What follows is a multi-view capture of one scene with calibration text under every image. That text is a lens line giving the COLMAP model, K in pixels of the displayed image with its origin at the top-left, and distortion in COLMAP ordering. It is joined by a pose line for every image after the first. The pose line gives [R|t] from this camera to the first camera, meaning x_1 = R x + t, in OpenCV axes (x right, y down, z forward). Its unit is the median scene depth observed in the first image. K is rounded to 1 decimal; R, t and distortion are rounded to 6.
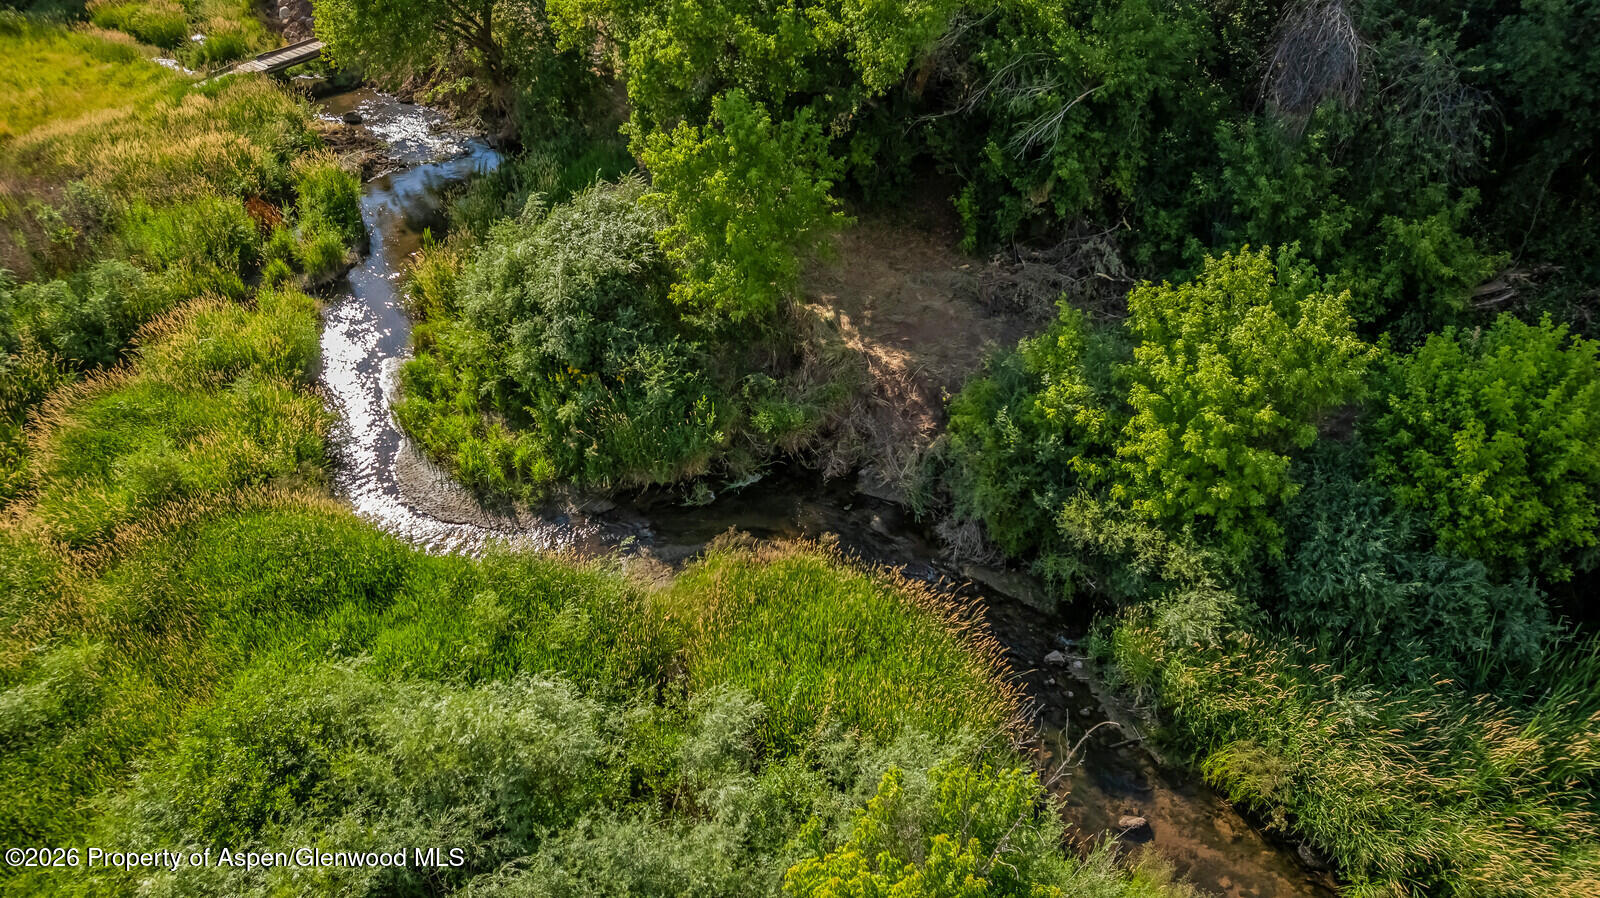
lens RADIAL K [[1020.3, 0, 804.7], [0, 1020.3, 459.0], [0, 0, 1]] dist [-0.073332, 0.072209]
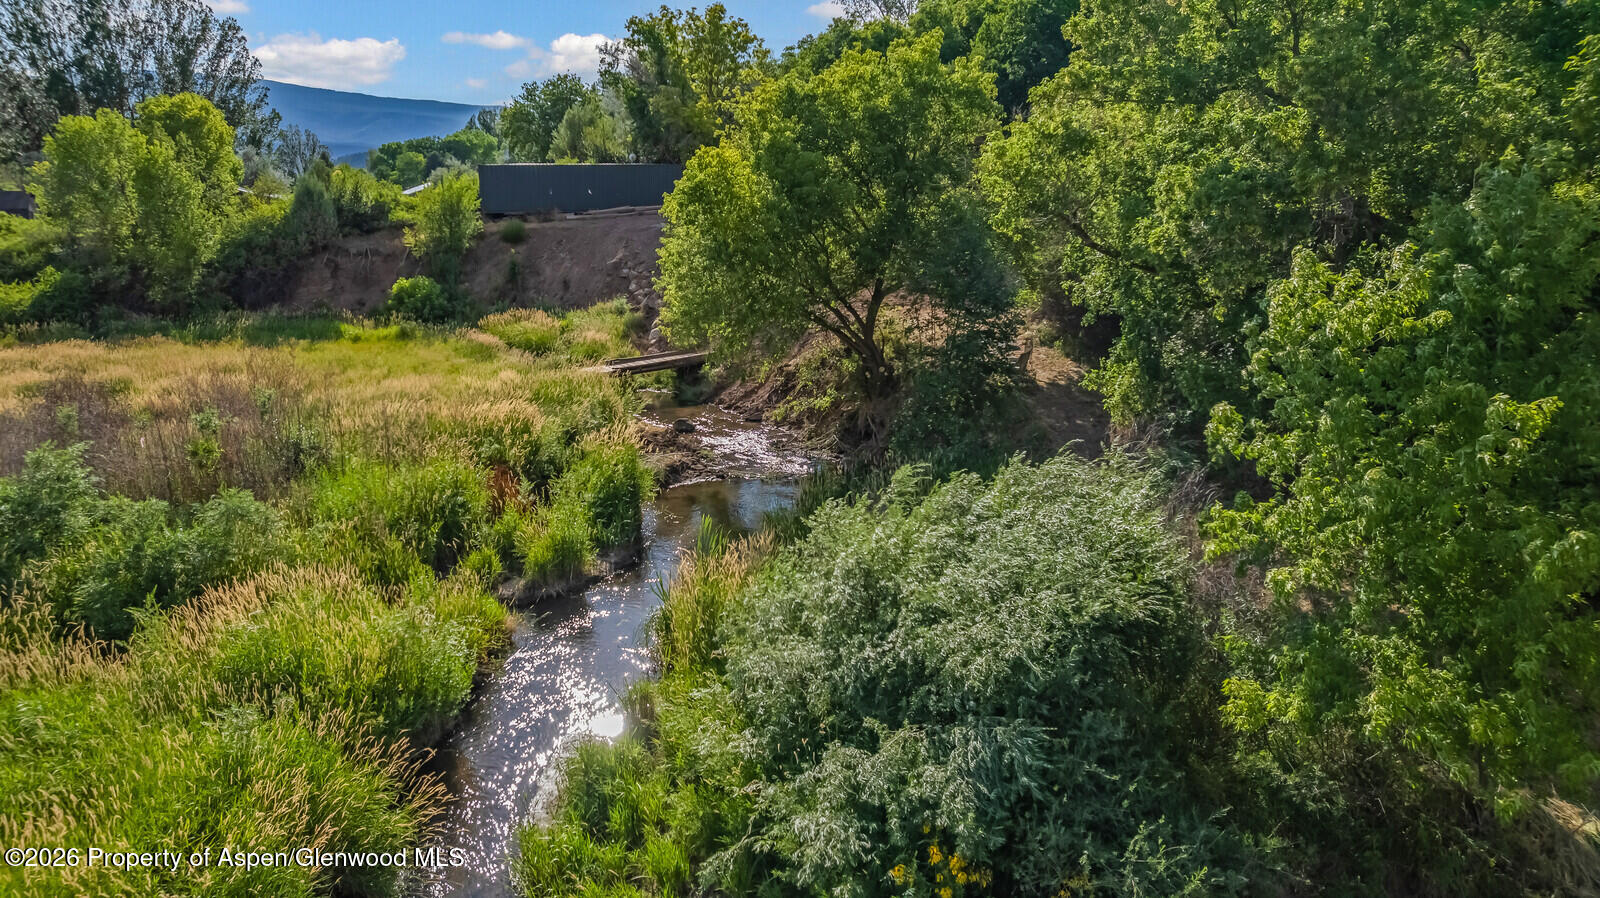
lens RADIAL K [[1020.3, 0, 804.7], [0, 1020.3, 459.0], [0, 0, 1]] dist [-0.073332, 0.072209]
pose [[0.937461, 0.099102, -0.333686, -0.110229], [-0.228504, 0.898355, -0.375158, -0.046035], [0.262590, 0.427944, 0.864818, 0.414164]]
